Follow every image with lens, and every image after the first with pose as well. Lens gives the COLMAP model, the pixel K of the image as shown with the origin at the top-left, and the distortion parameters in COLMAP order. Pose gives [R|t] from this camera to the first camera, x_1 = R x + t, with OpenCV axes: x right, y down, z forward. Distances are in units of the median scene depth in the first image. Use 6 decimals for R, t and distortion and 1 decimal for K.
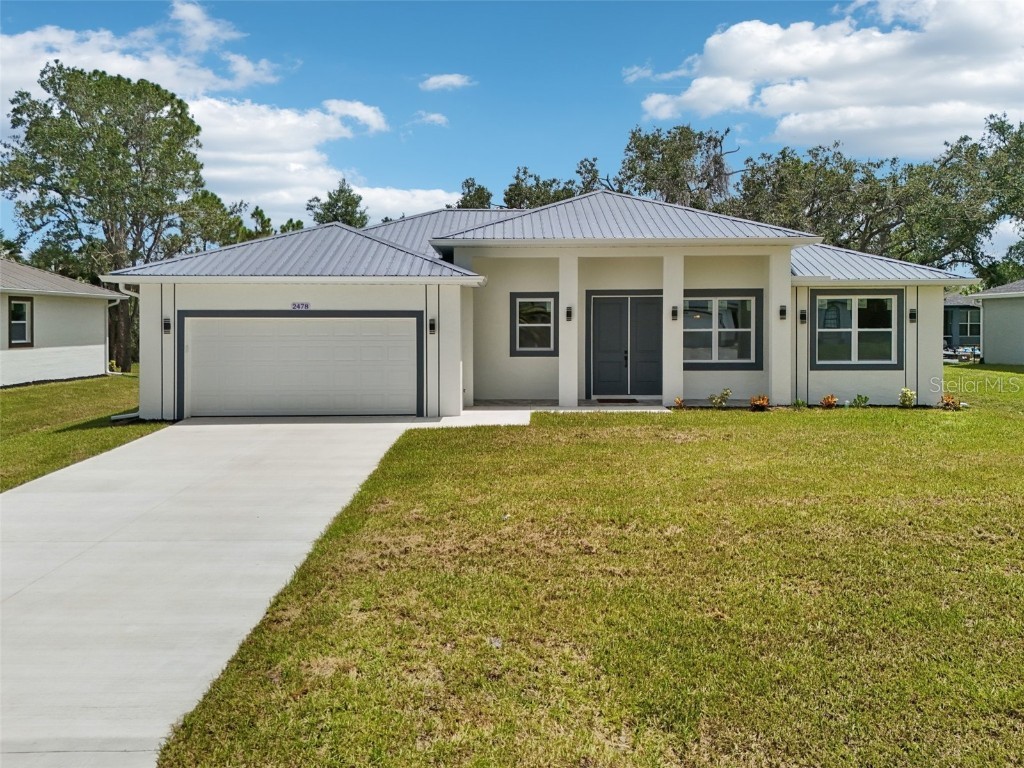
lens RADIAL K [[741.1, 0, 507.0], [0, 741.1, 383.8], [0, 0, 1]] dist [0.037407, -0.014043]
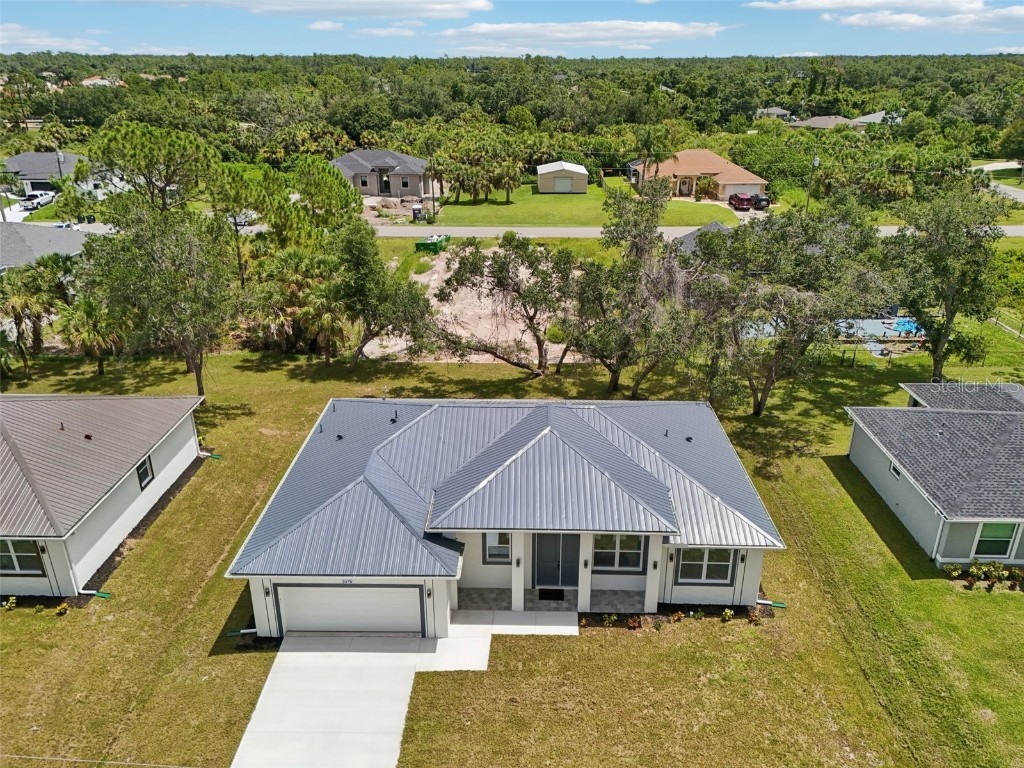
lens RADIAL K [[741.1, 0, 516.4], [0, 741.1, 383.1], [0, 0, 1]] dist [0.037407, -0.014043]
pose [[0.999647, 0.010768, -0.024302, 0.111368], [-0.000565, 0.922664, 0.385604, -1.011940], [0.026575, -0.385454, 0.922344, -0.282077]]
